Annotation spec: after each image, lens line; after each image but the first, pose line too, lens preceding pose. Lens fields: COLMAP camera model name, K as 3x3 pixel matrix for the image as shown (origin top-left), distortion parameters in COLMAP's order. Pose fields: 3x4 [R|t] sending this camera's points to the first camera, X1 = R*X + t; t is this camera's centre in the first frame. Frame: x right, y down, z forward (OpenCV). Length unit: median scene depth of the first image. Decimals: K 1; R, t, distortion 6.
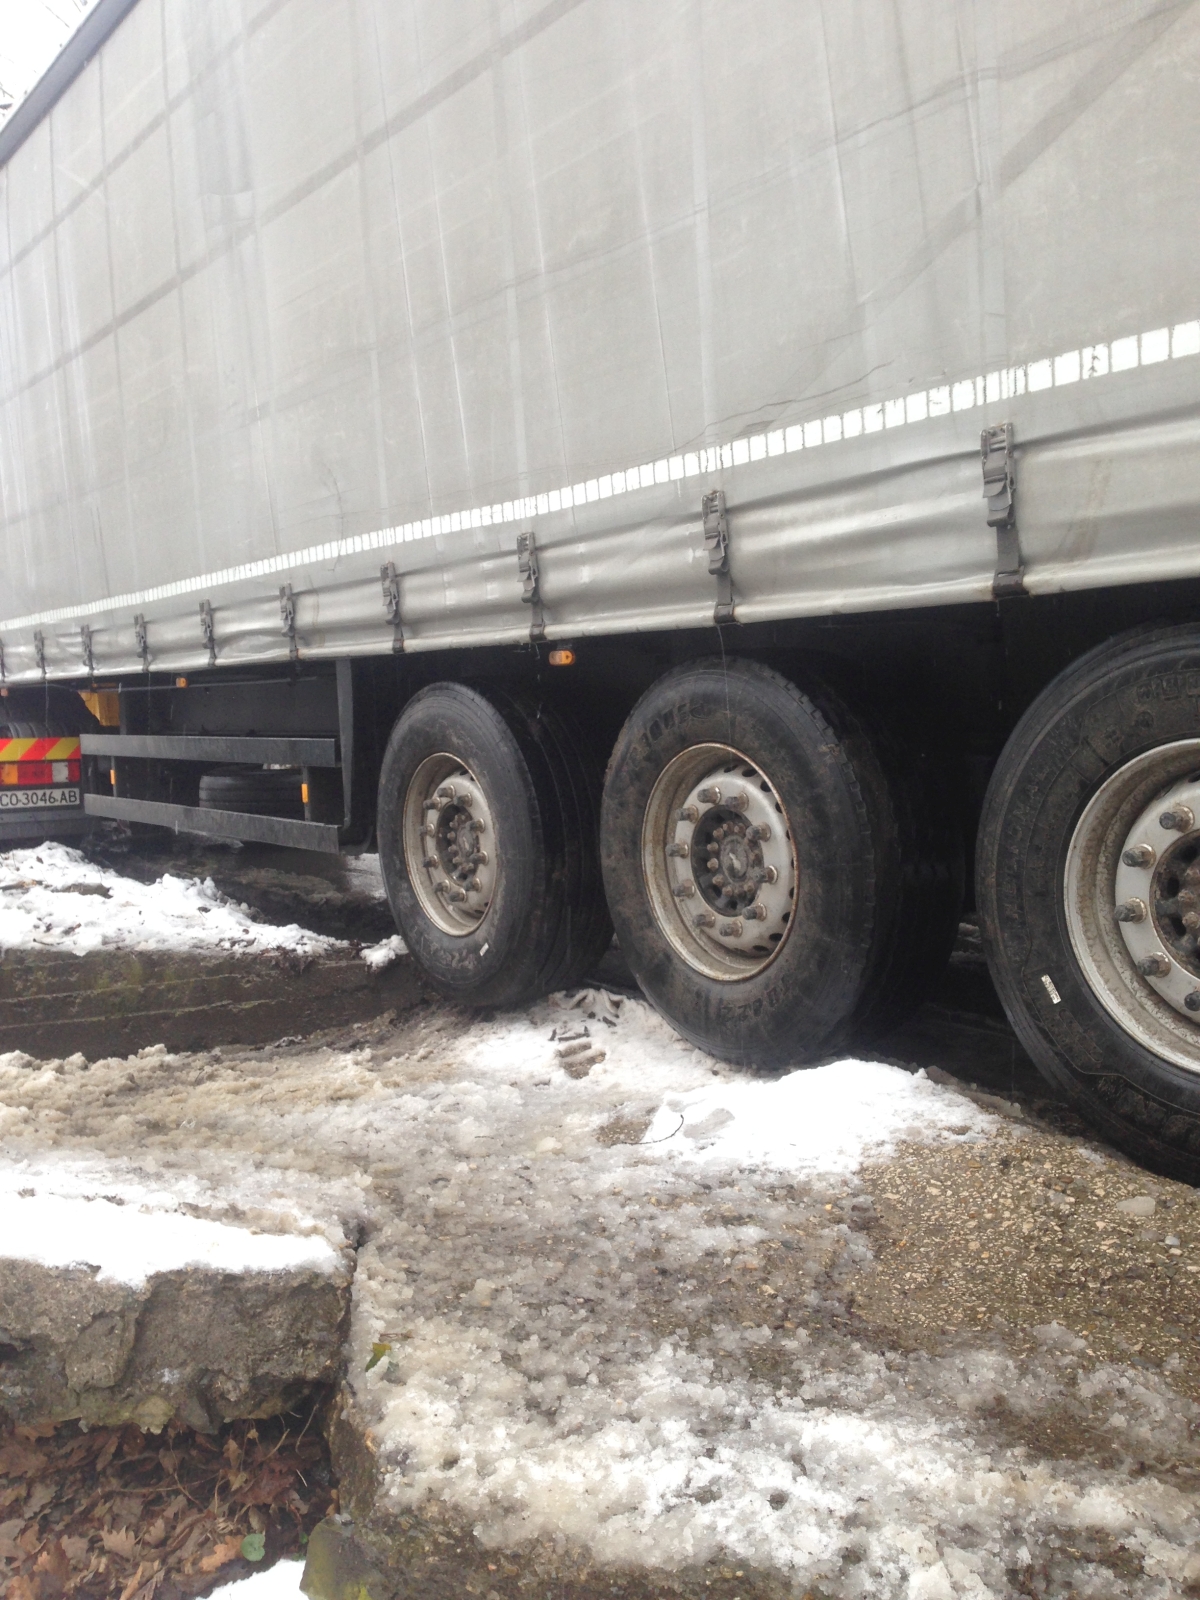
lens RADIAL K [[1434.2, 0, 600.0], [0, 1434.2, 800.0], [0, 0, 1]] dist [0.172599, -0.256097]
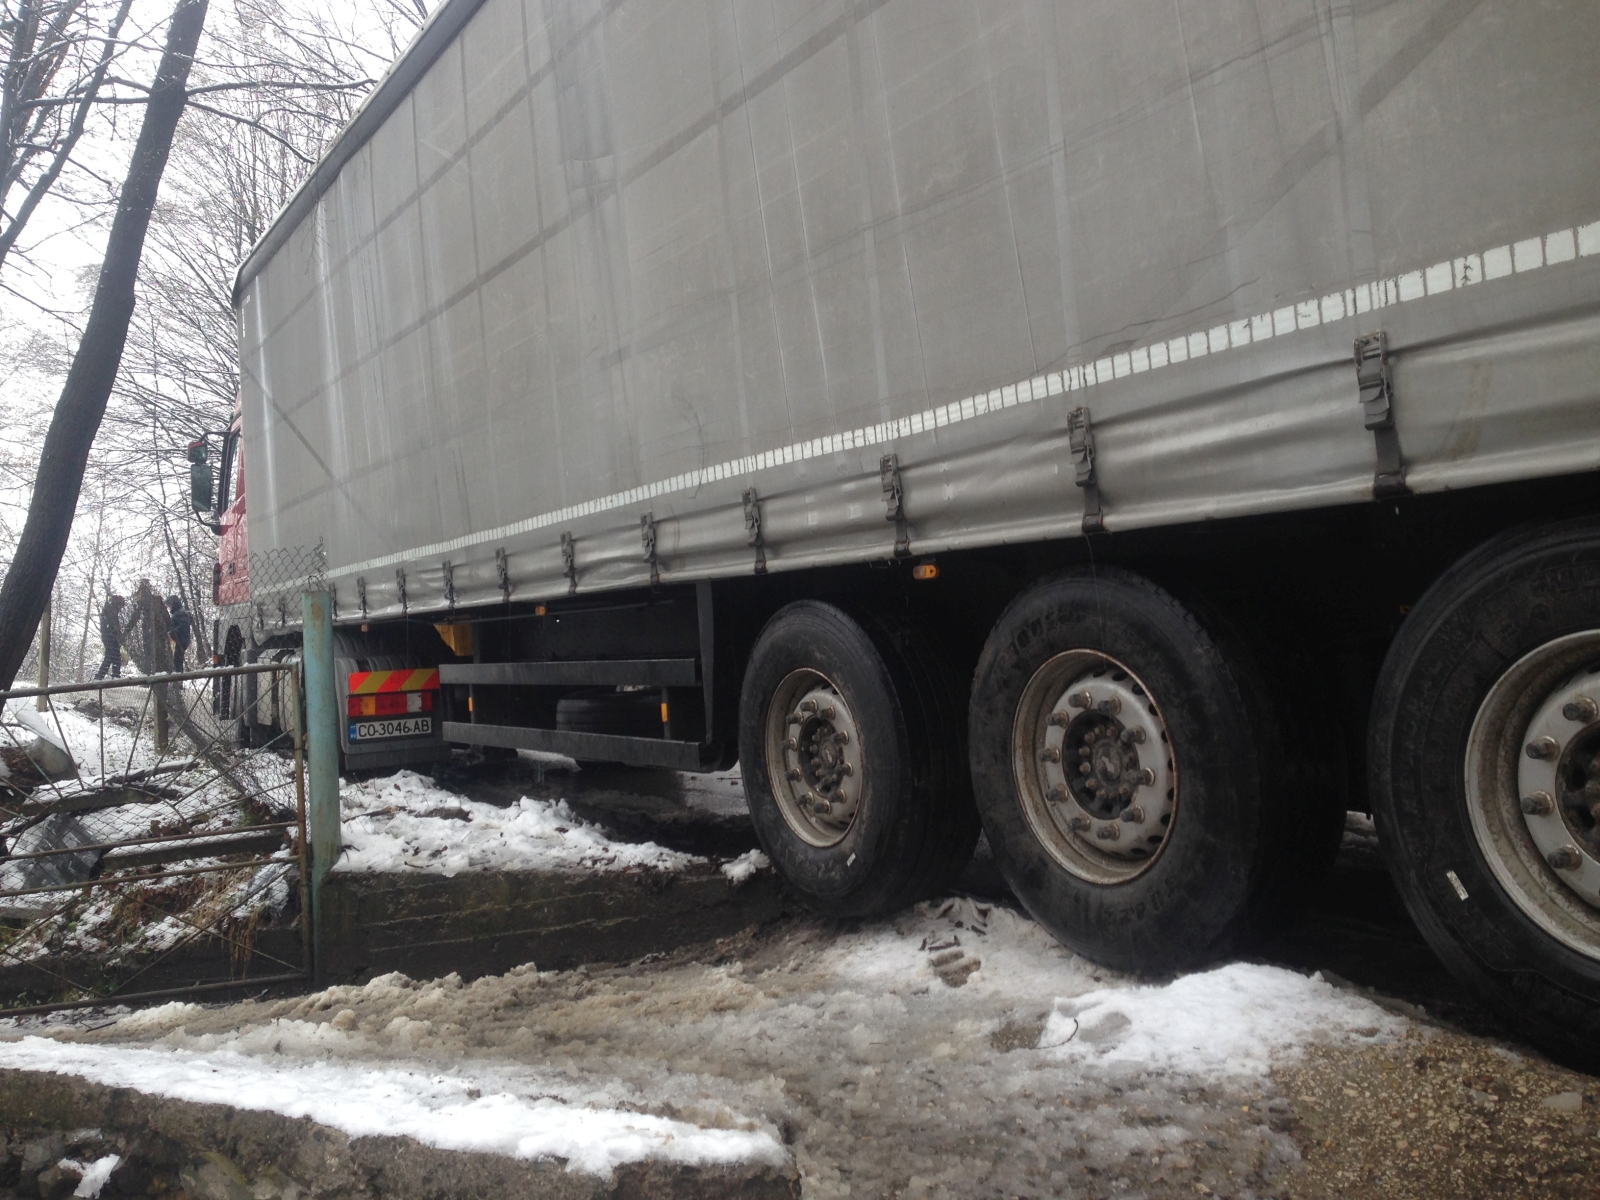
lens RADIAL K [[1434.2, 0, 801.2], [0, 1434.2, 604.5], [0, 0, 1]] dist [0.172599, -0.256097]
pose [[0.997089, -0.032878, -0.068798, -0.053406], [0.027312, 0.996394, -0.080333, 0.006277], [0.071191, 0.078221, 0.994391, -0.040993]]
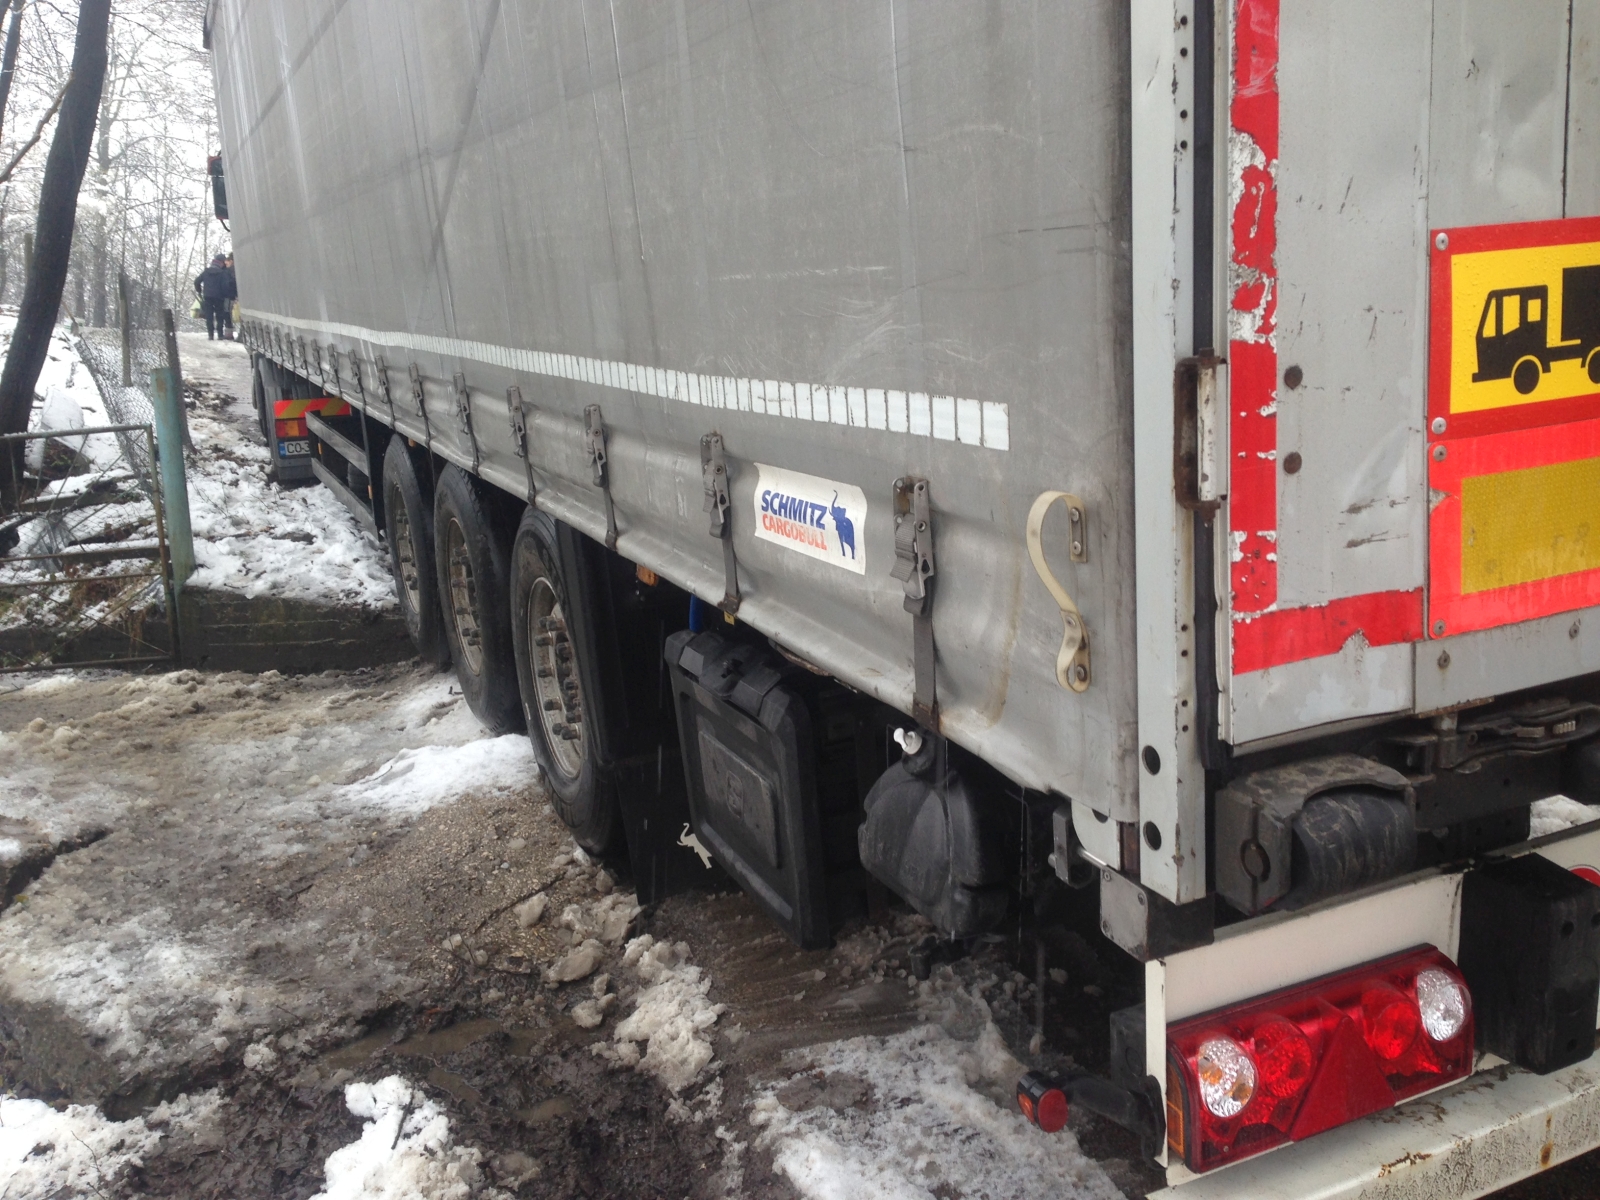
lens RADIAL K [[1434.2, 0, 801.2], [0, 1434.2, 604.5], [0, 0, 1]] dist [0.172599, -0.256097]
pose [[0.976578, 0.032362, -0.212717, 0.800464], [0.004847, 0.985065, 0.172117, -0.220087], [0.215110, -0.169117, 0.961835, -0.387409]]
